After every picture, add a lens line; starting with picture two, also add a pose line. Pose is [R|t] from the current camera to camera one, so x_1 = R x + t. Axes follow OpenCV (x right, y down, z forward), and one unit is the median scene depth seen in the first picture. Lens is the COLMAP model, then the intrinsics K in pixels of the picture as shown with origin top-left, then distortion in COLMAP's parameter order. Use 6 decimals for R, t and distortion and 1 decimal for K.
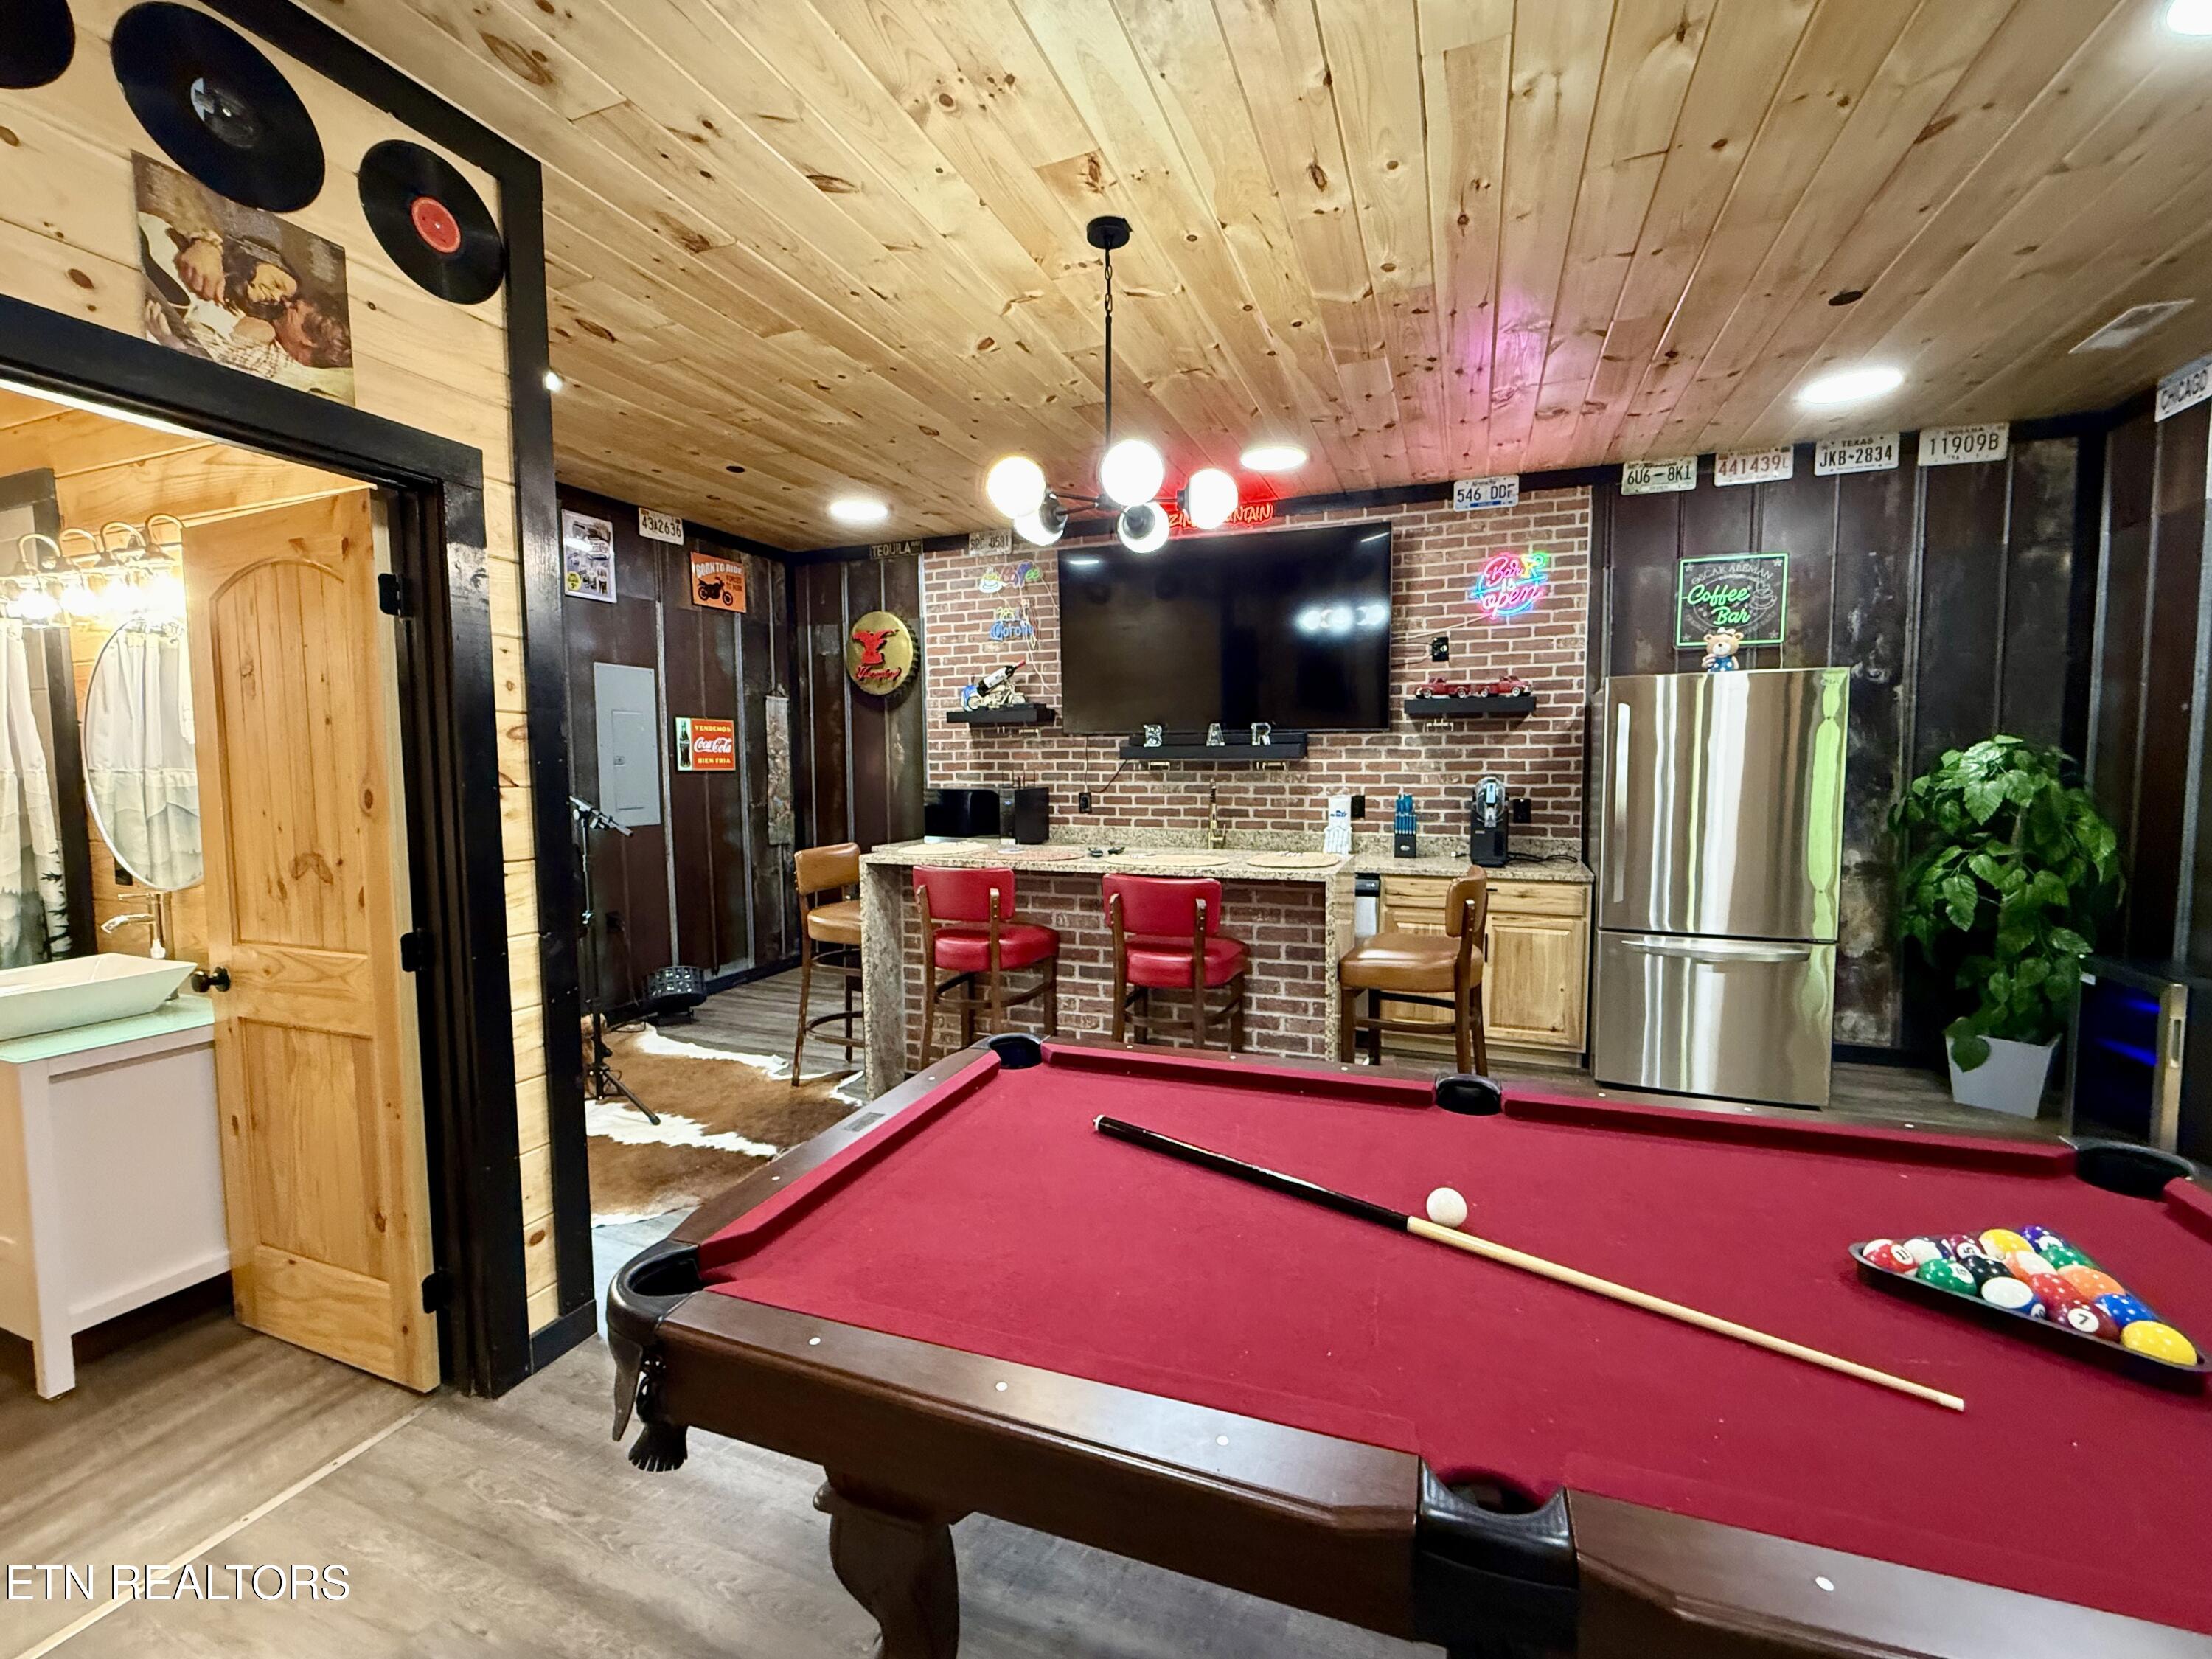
lens RADIAL K [[925.8, 0, 1106.0], [0, 925.8, 829.5], [0, 0, 1]] dist [-0.001355, -0.000224]
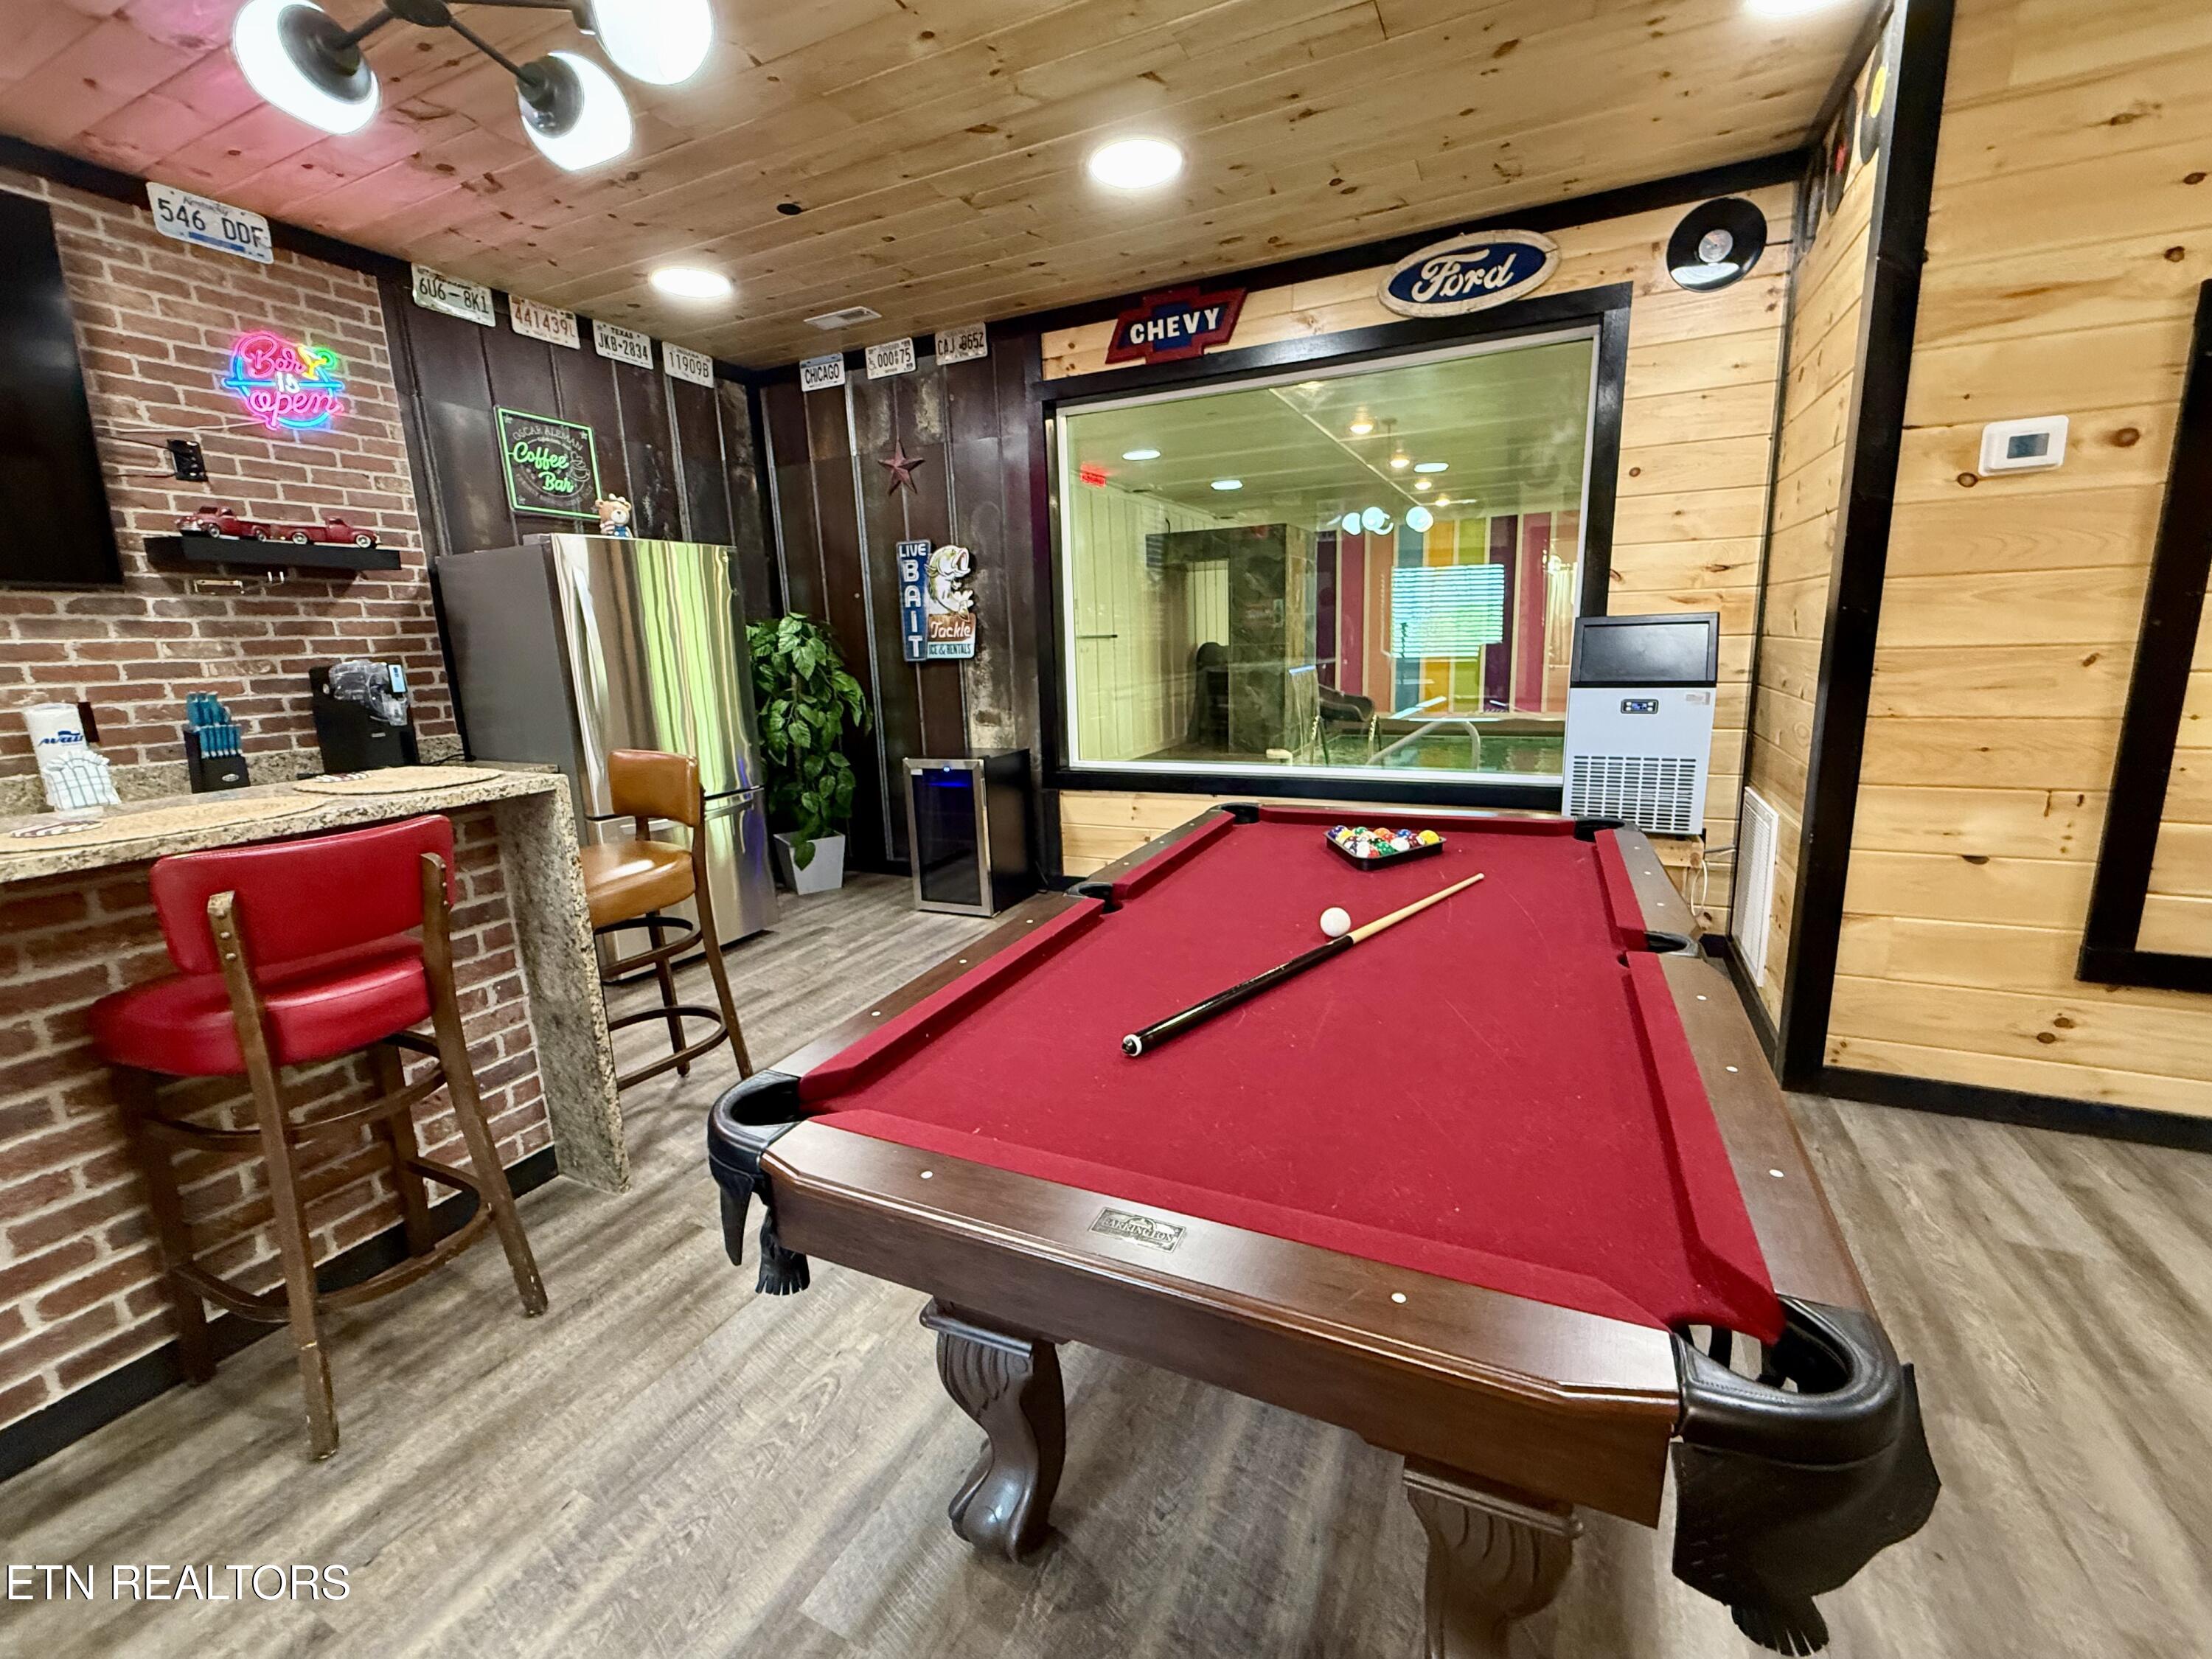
lens RADIAL K [[925.8, 0, 1106.0], [0, 925.8, 829.5], [0, 0, 1]] dist [-0.001355, -0.000224]
pose [[0.071525, -0.196380, 0.977916, -0.271820], [0.108329, 0.976157, 0.188104, 0.000460], [-0.991539, 0.092483, 0.091093, 0.357889]]
